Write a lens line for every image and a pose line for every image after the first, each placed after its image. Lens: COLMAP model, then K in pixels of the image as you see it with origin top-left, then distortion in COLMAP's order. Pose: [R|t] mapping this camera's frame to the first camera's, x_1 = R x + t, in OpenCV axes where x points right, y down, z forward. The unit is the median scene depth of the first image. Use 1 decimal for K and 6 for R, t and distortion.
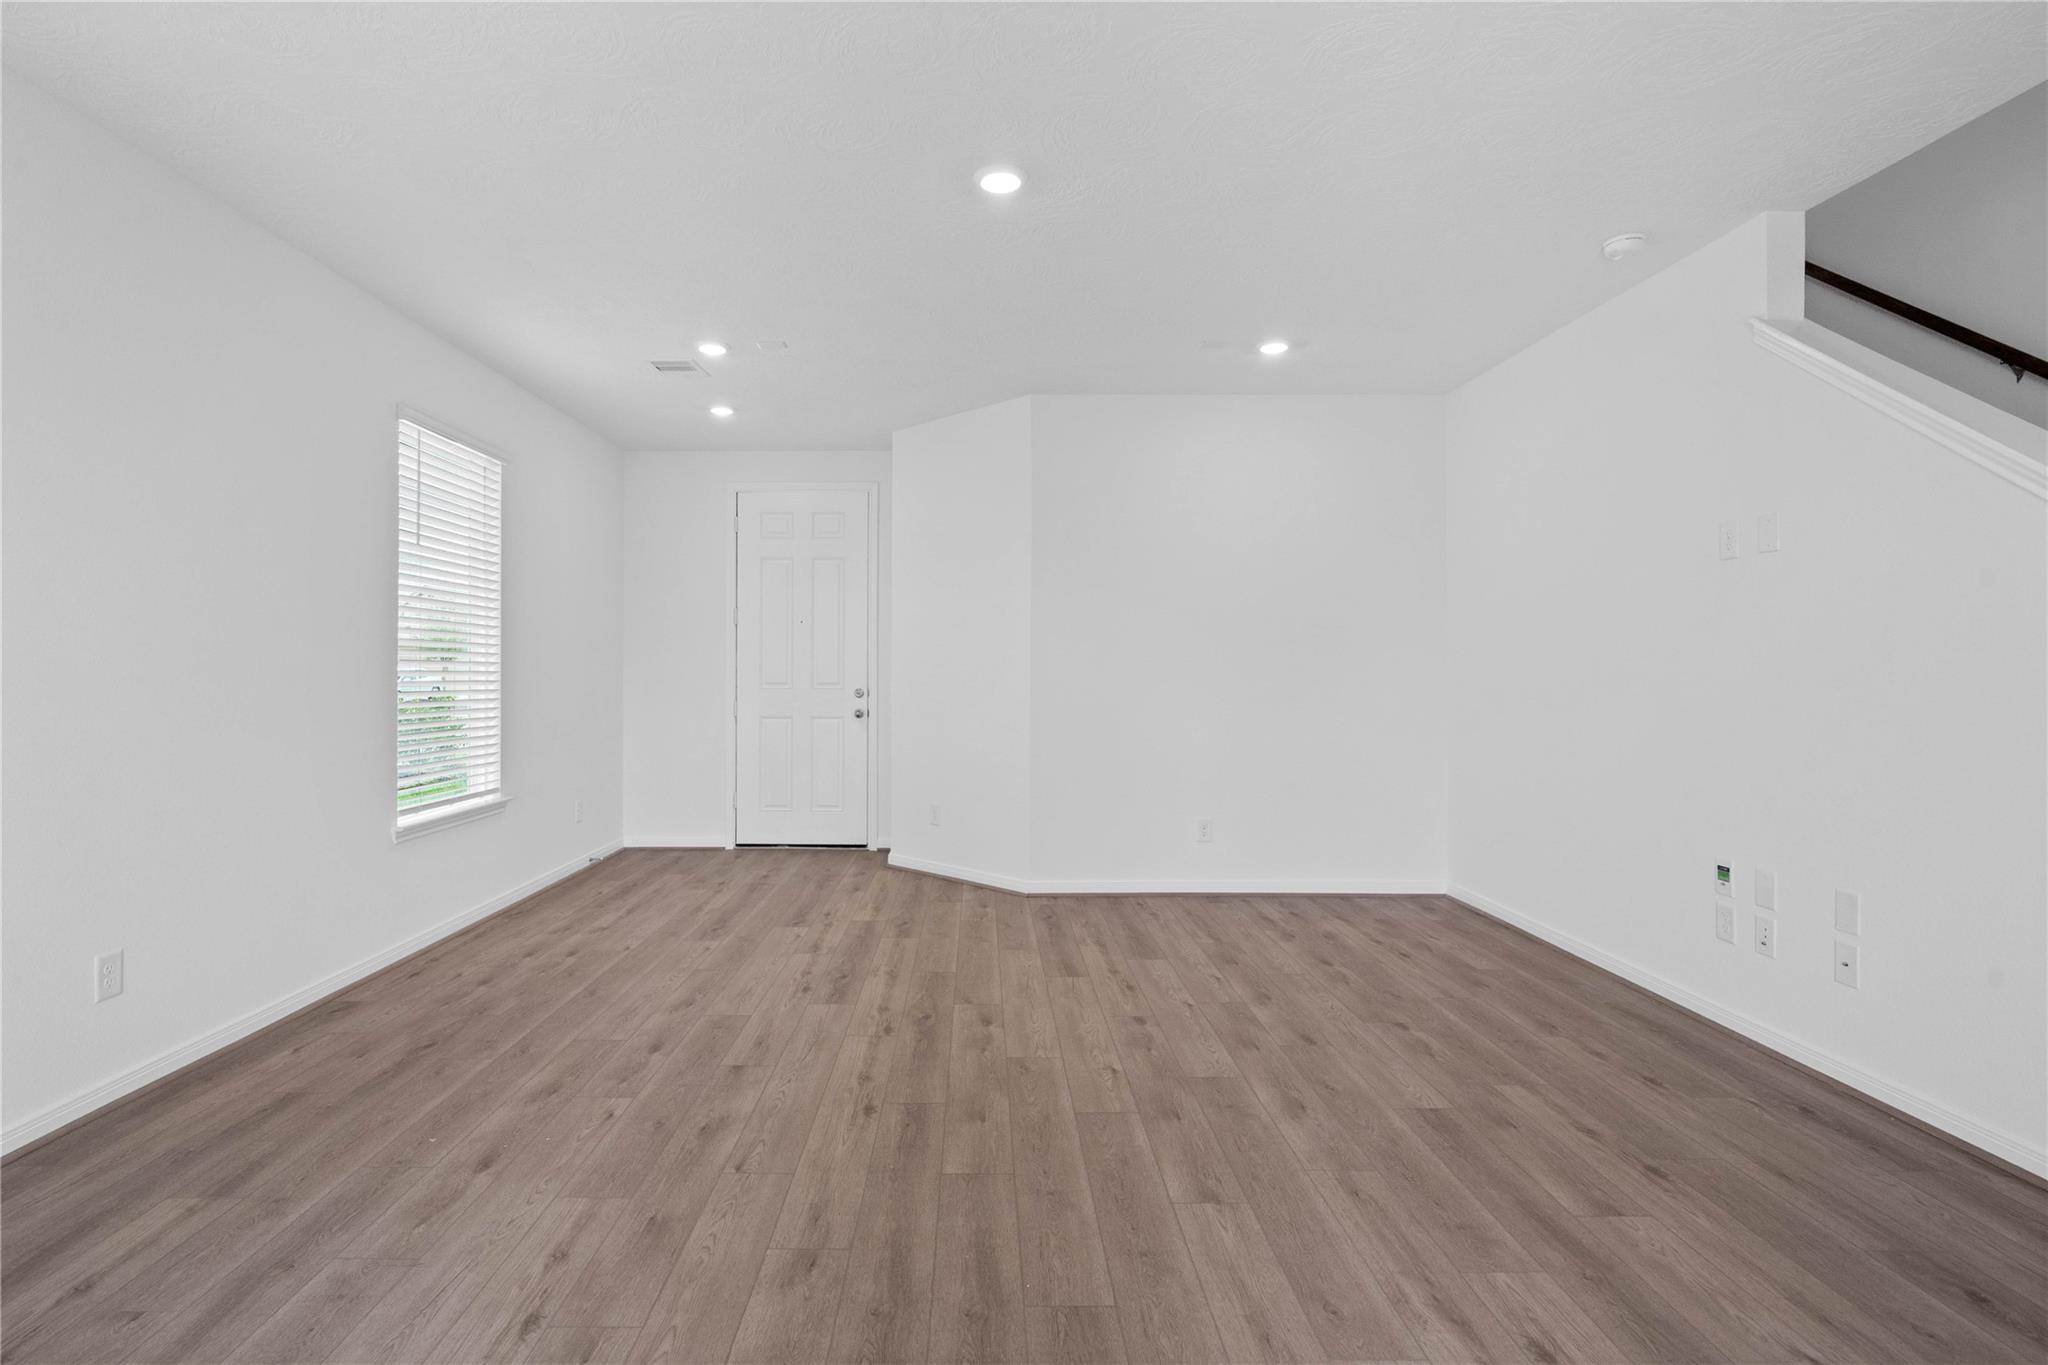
lens RADIAL K [[979.3, 0, 978.2], [0, 979.3, 670.8], [0, 0, 1]] dist [-0.005972, -0.000204]
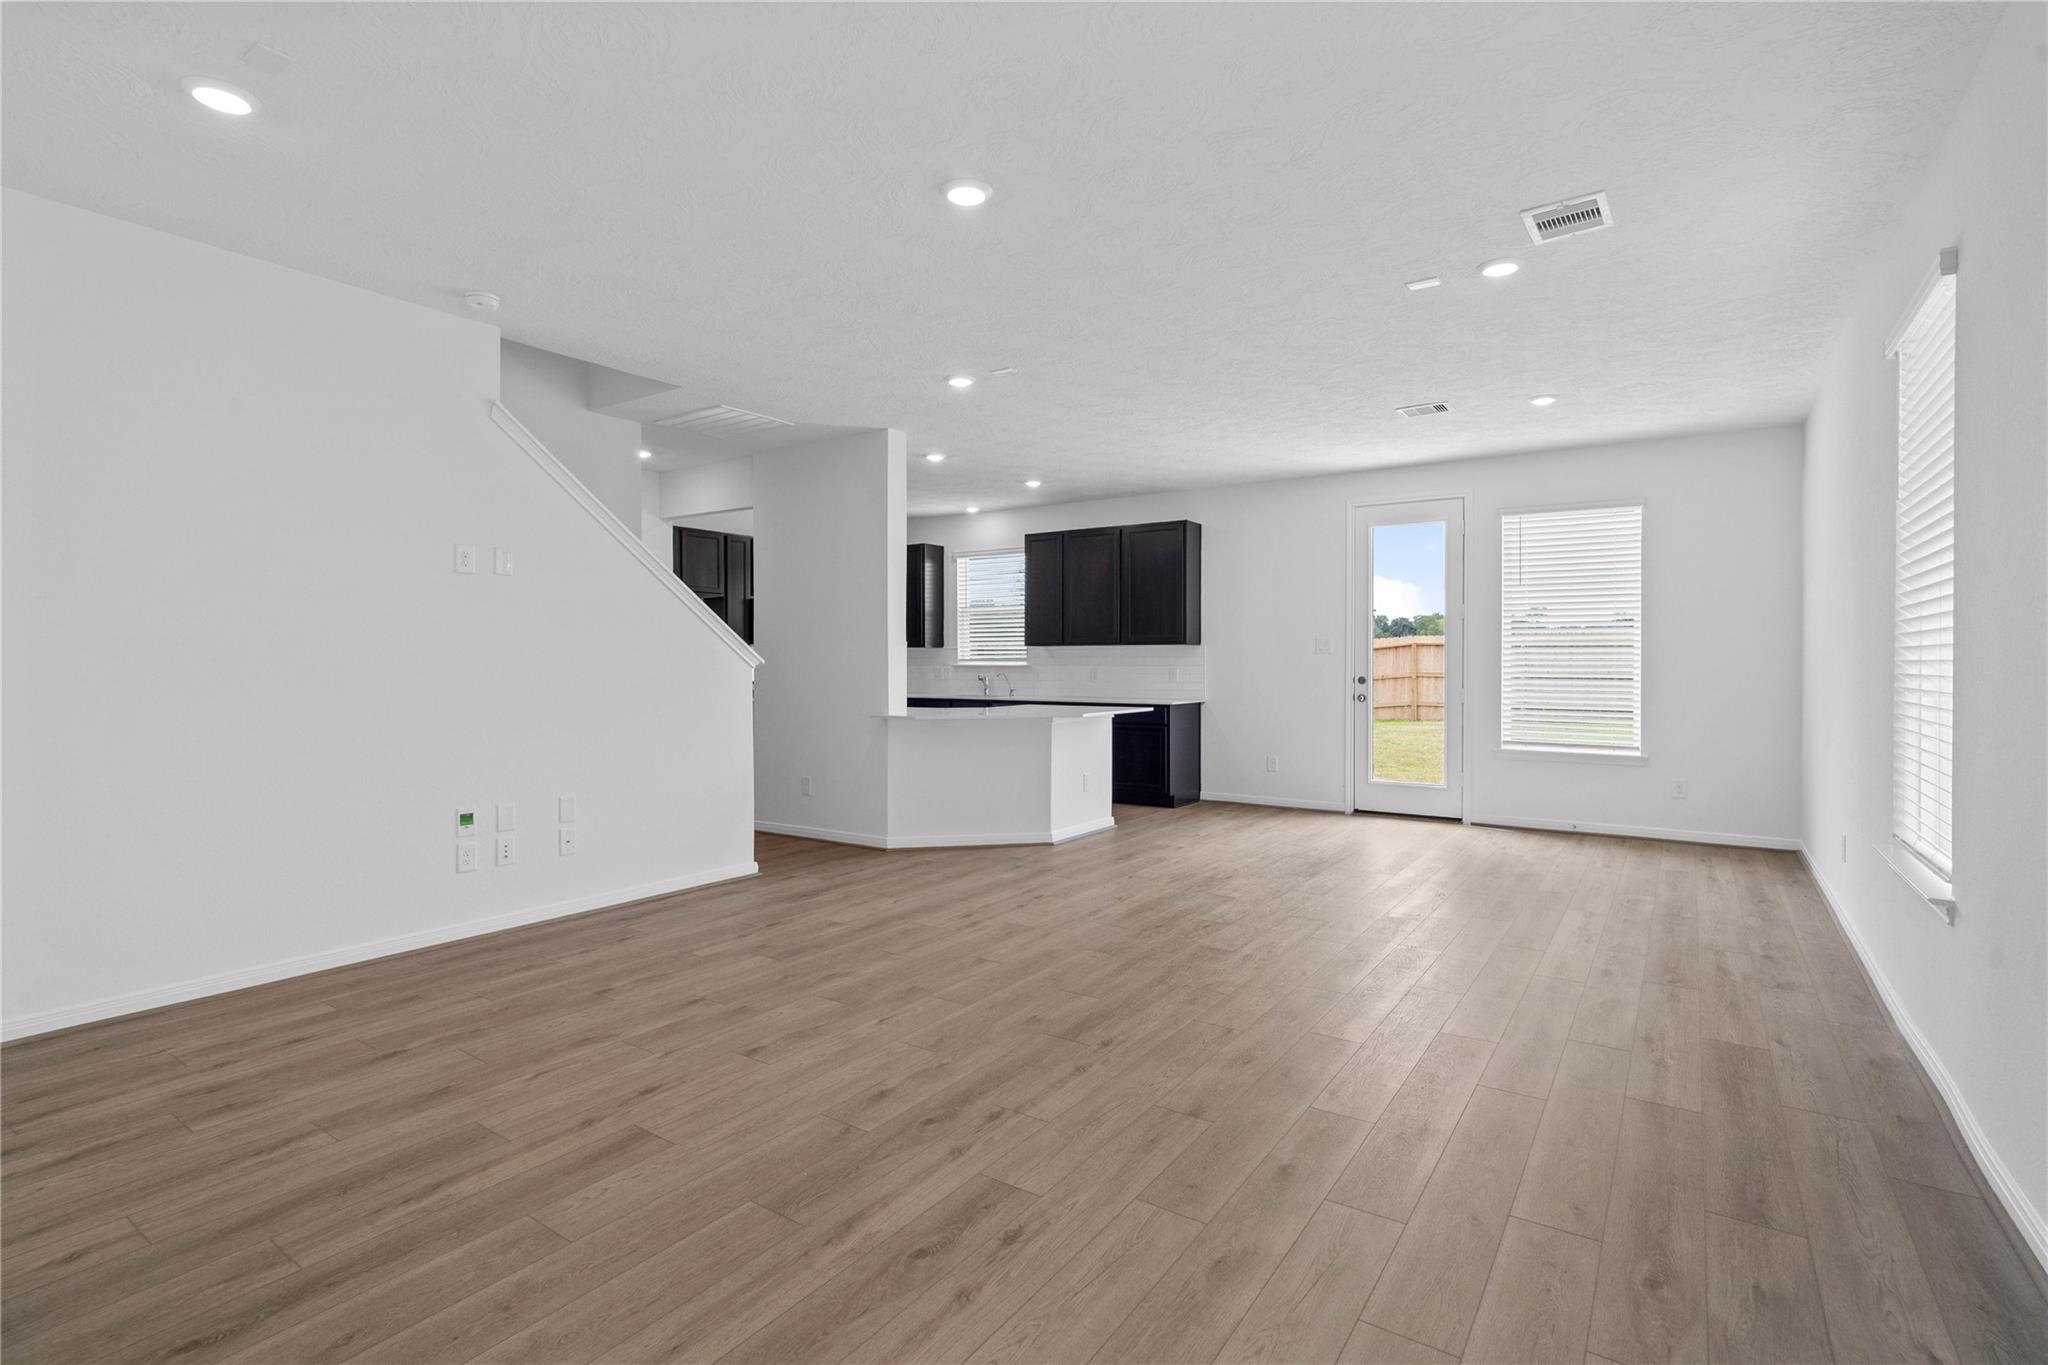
lens RADIAL K [[964.3, 0, 1010.7], [0, 964.3, 668.5], [0, 0, 1]] dist [-0.002811, -0.000420]
pose [[-0.815522, -0.005006, 0.578704, -0.560245], [0.000258, 0.999959, 0.009014, -0.001142], [-0.578726, 0.007500, -0.815488, 1.652232]]
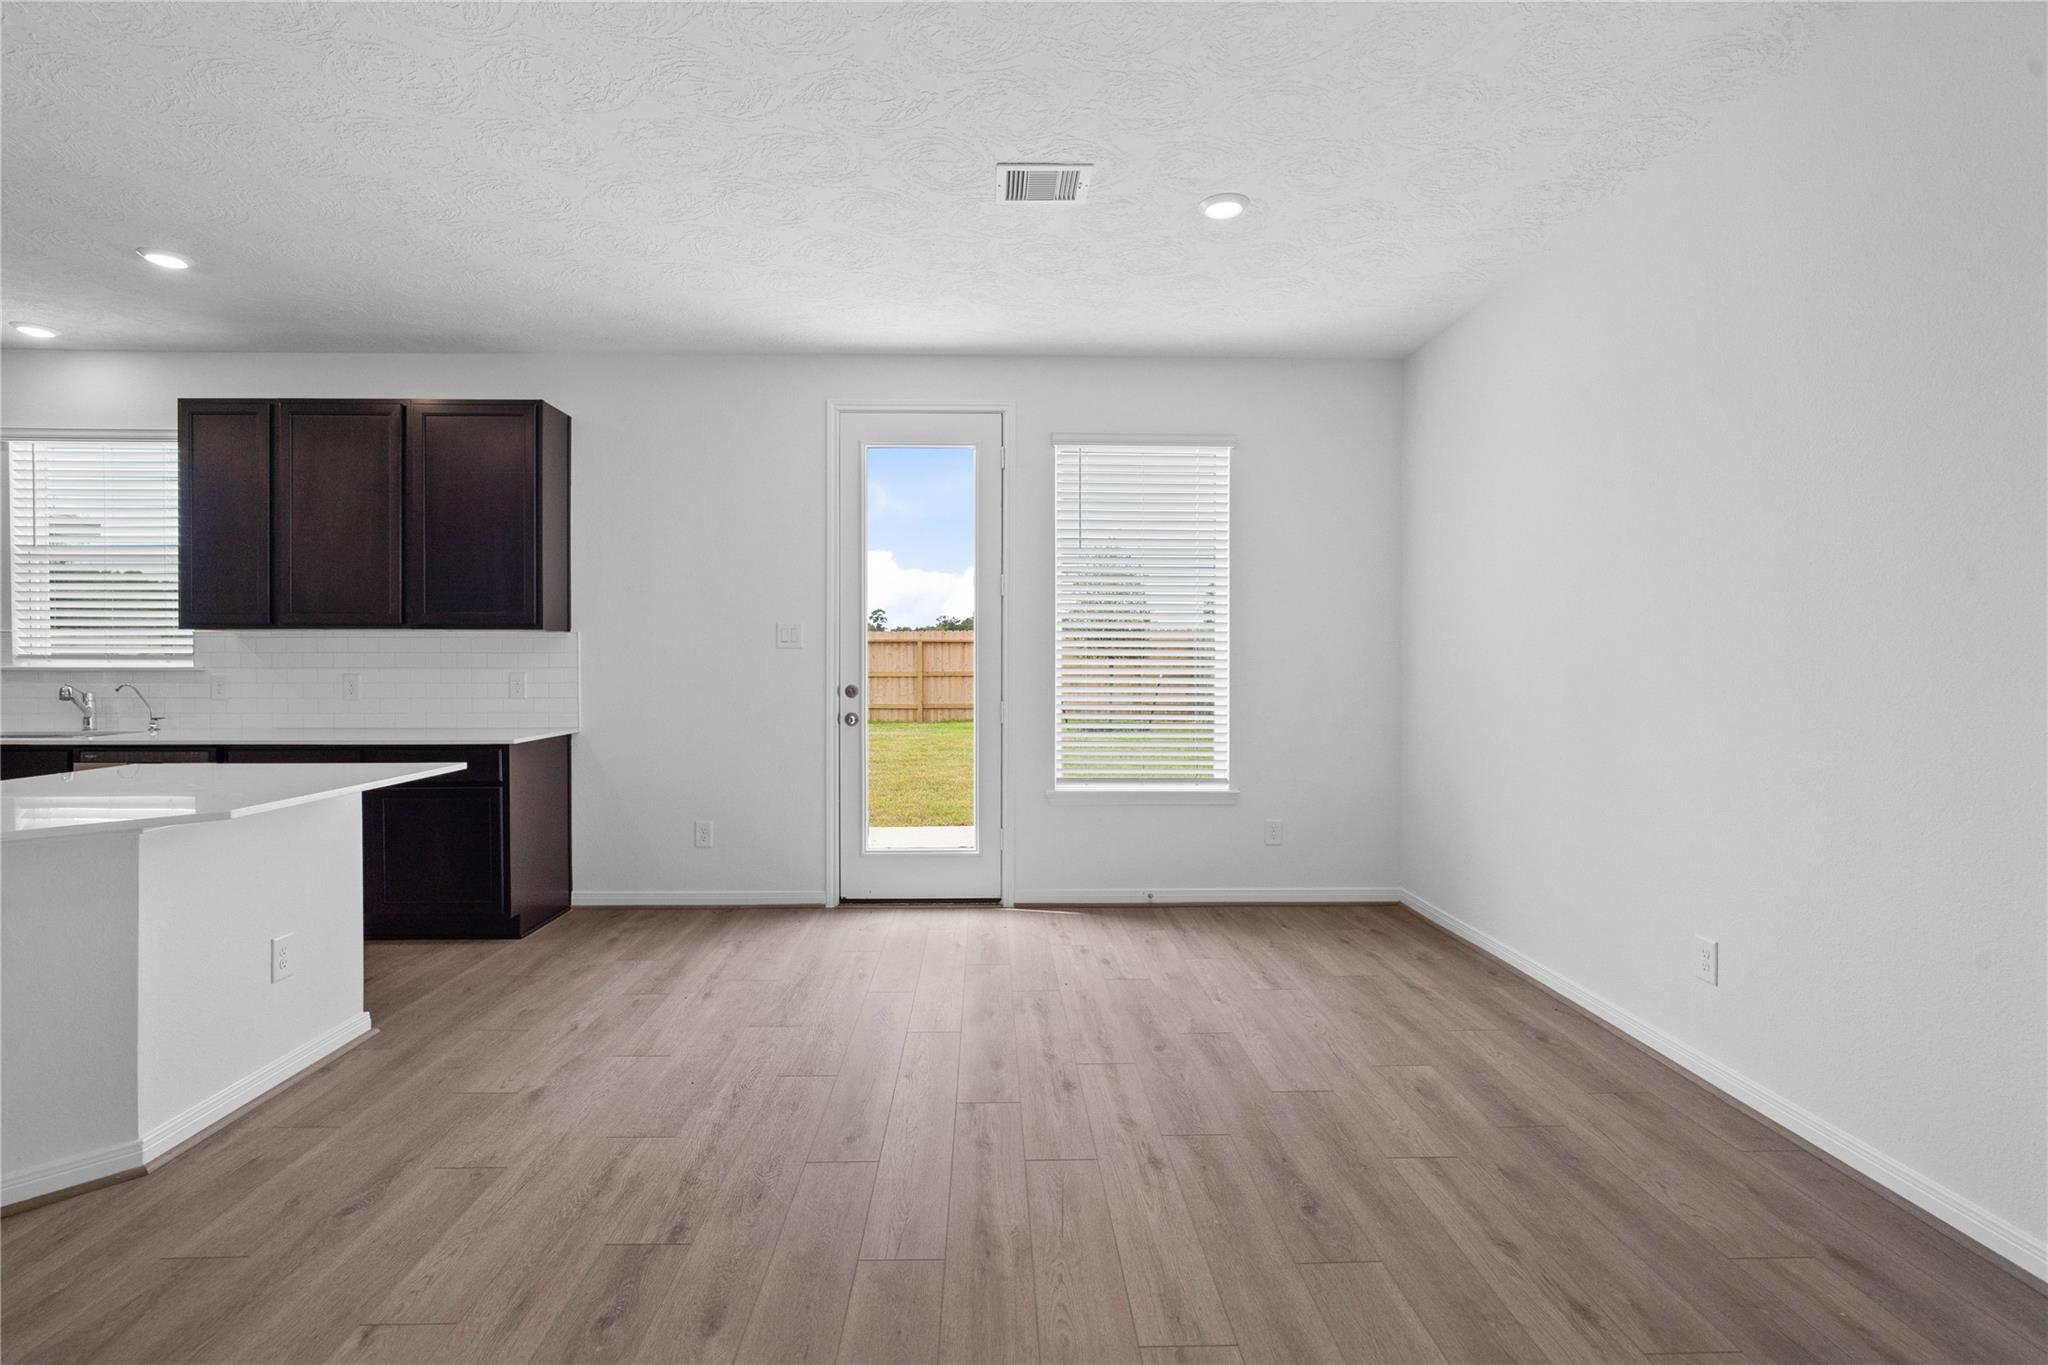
lens RADIAL K [[964.3, 0, 1010.7], [0, 964.3, 668.5], [0, 0, 1]] dist [-0.002811, -0.000420]
pose [[-0.999821, -0.001260, -0.018877, -0.110491], [-0.001436, 0.999956, 0.009286, 0.000883], [0.018864, 0.009312, -0.999779, 0.704358]]
